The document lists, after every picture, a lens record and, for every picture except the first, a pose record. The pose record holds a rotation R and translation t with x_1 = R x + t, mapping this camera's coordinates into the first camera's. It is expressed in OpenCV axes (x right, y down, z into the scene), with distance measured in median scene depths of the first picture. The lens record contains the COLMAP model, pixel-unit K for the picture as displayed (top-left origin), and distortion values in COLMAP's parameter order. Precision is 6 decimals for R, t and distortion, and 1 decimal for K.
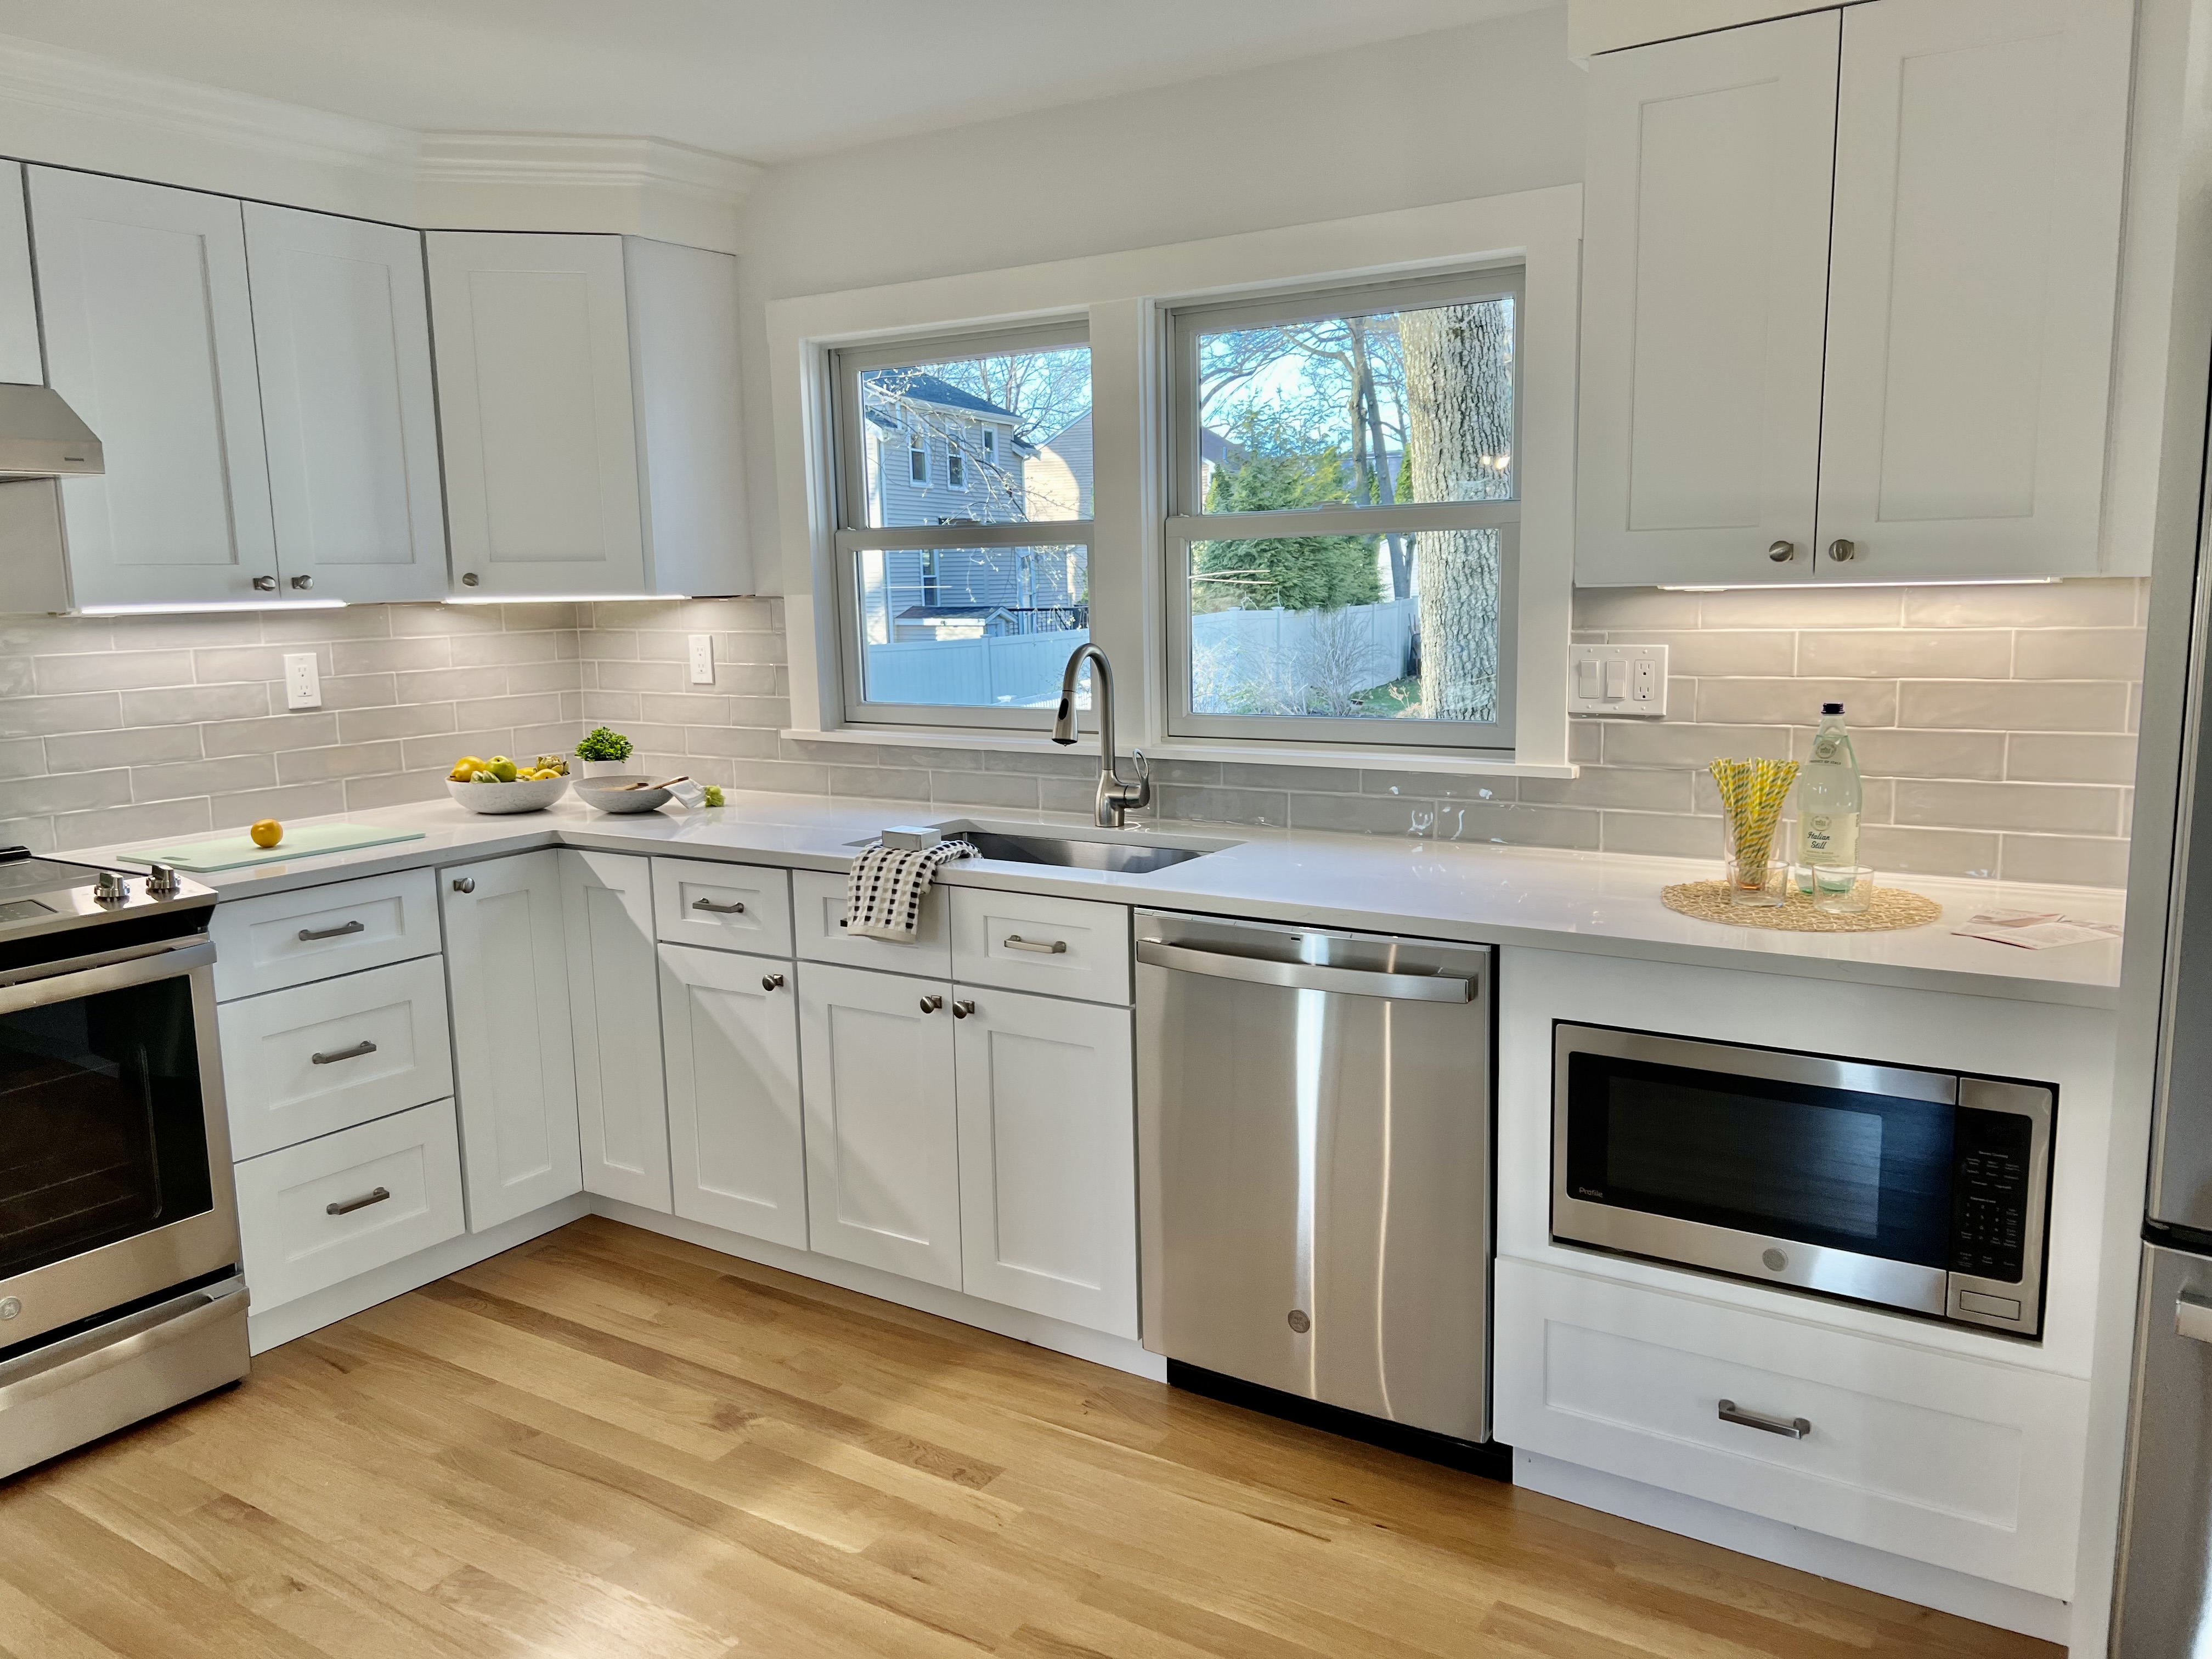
lens RADIAL K [[1677.7, 0, 1106.0], [0, 1677.7, 829.5], [0, 0, 1]] dist [0.027375, -0.004557]
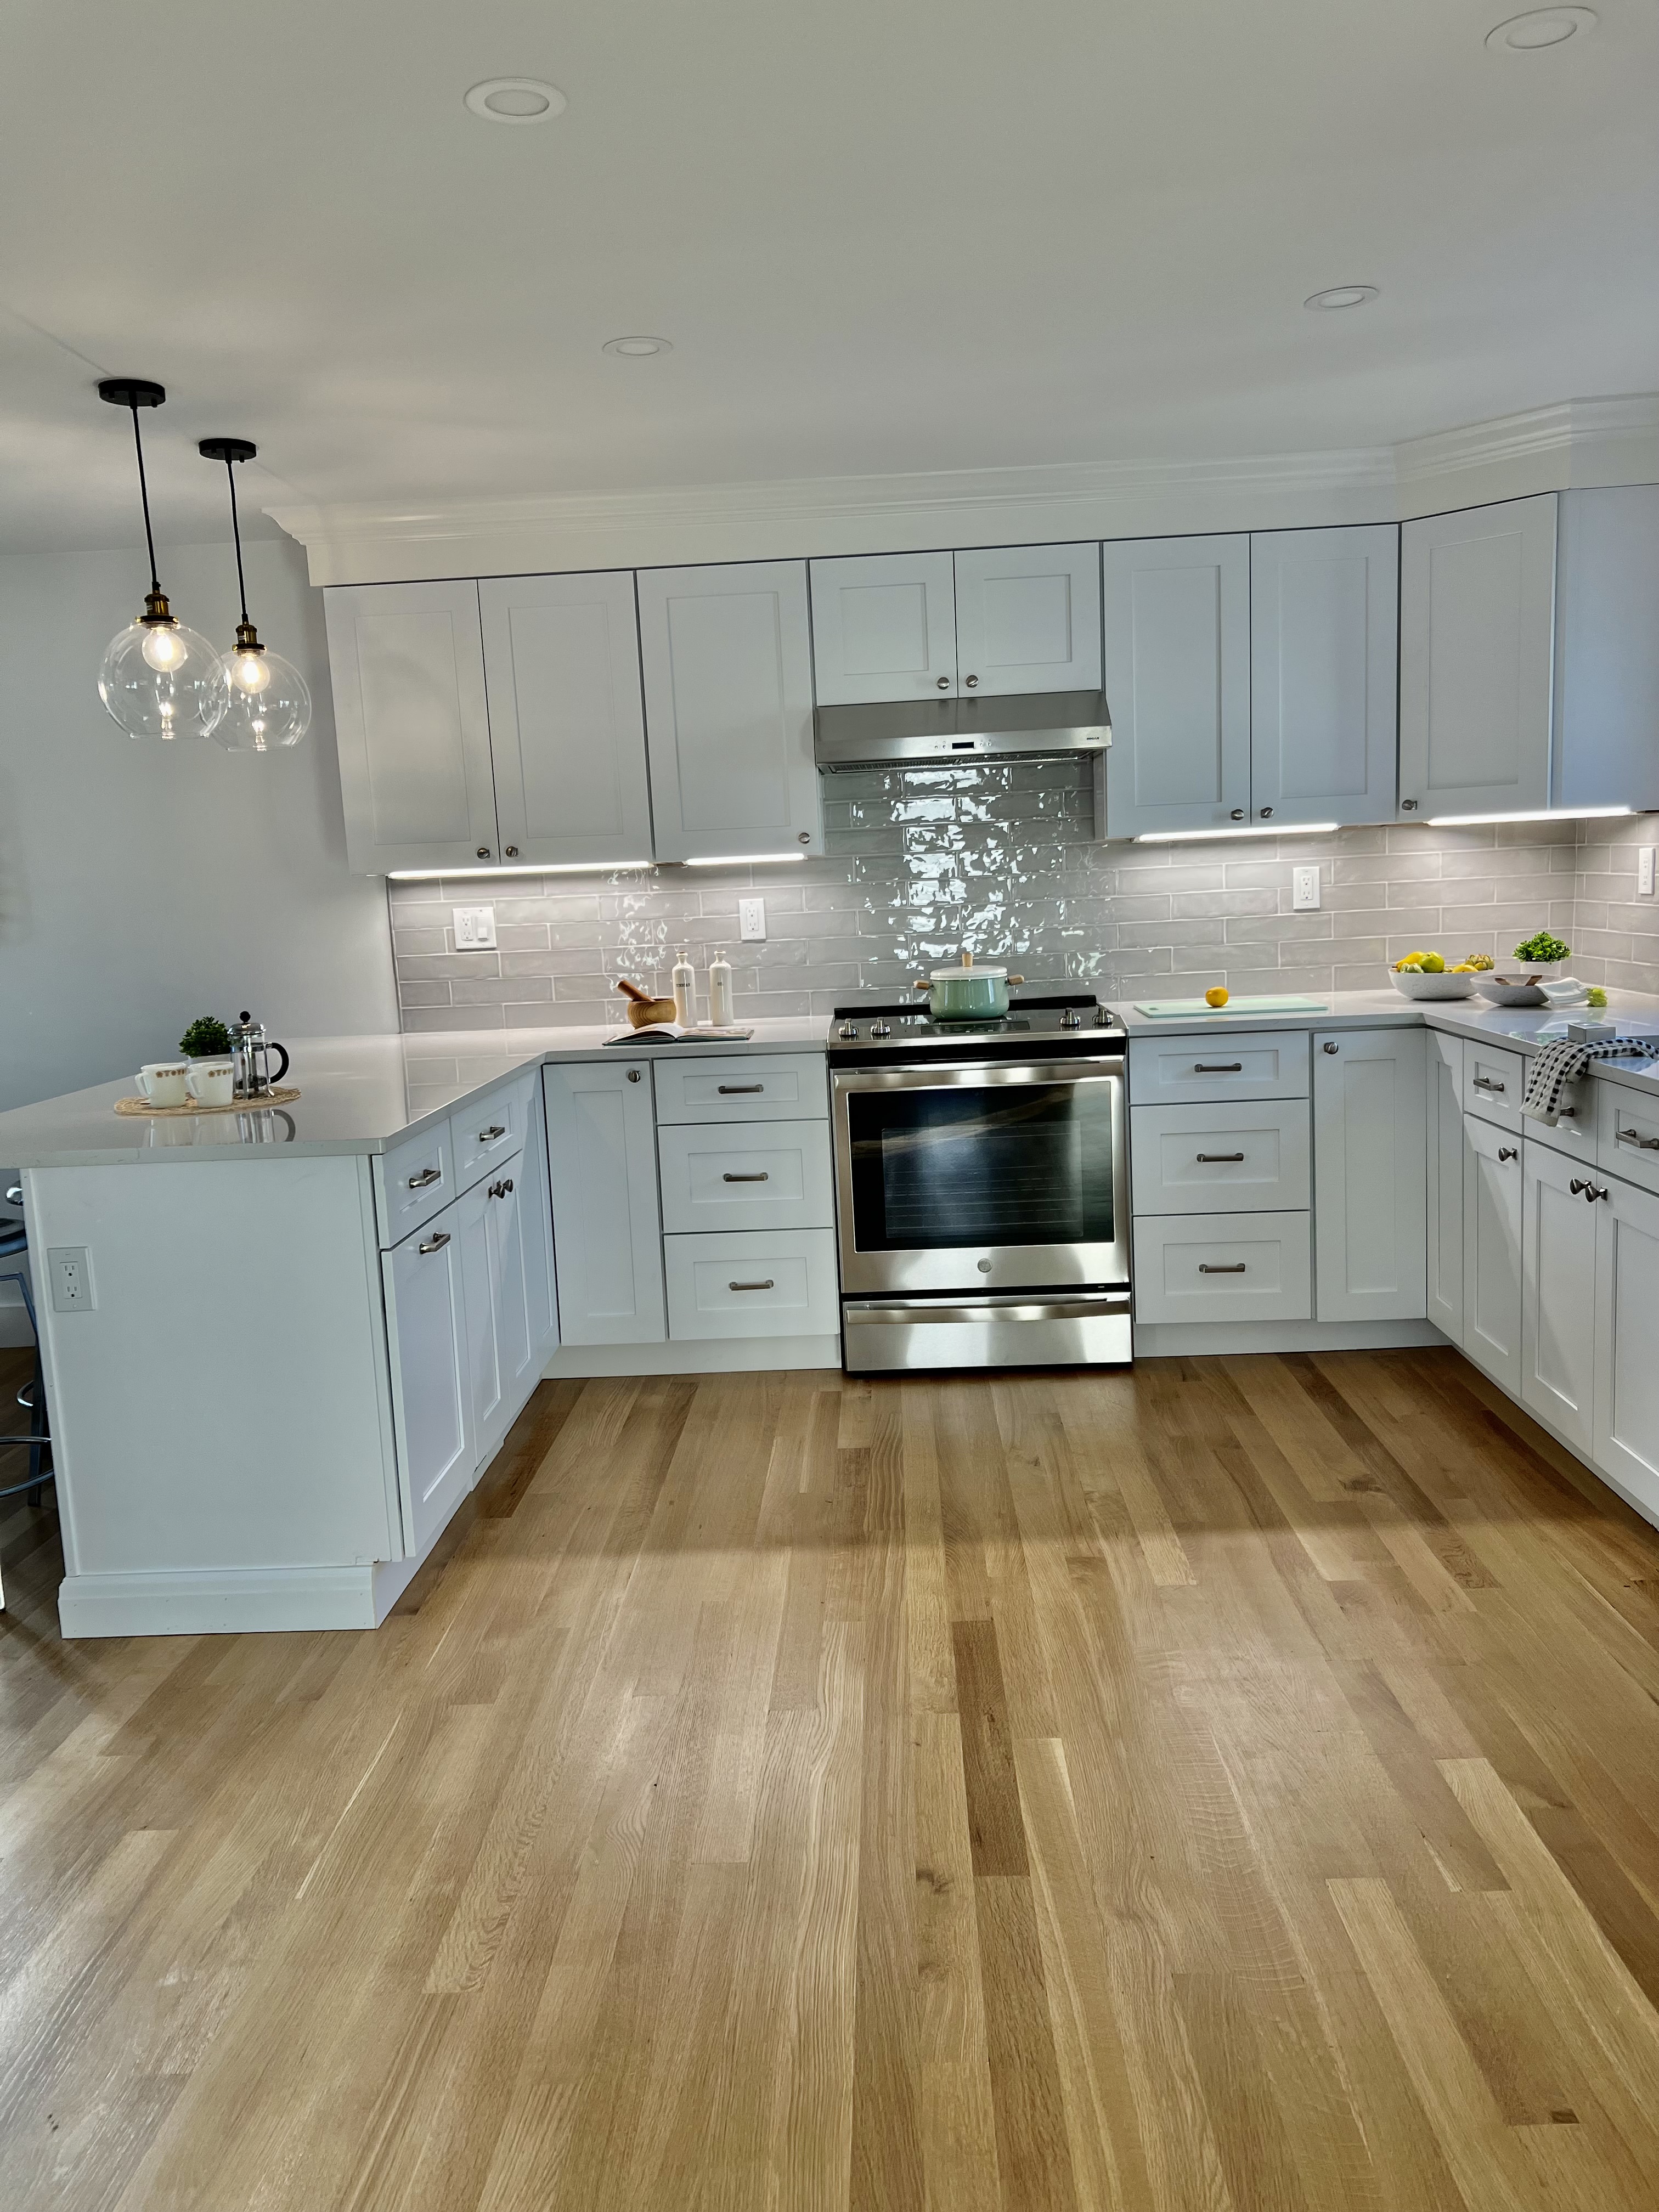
lens RADIAL K [[1677.7, 0, 829.5], [0, 1677.7, 1106.0], [0, 0, 1]] dist [0.027375, -0.004557]
pose [[0.517637, 0.118302, -0.847382, 0.522578], [-0.091572, 0.992366, 0.082605, 0.006513], [0.850686, 0.034837, 0.524519, 0.010530]]
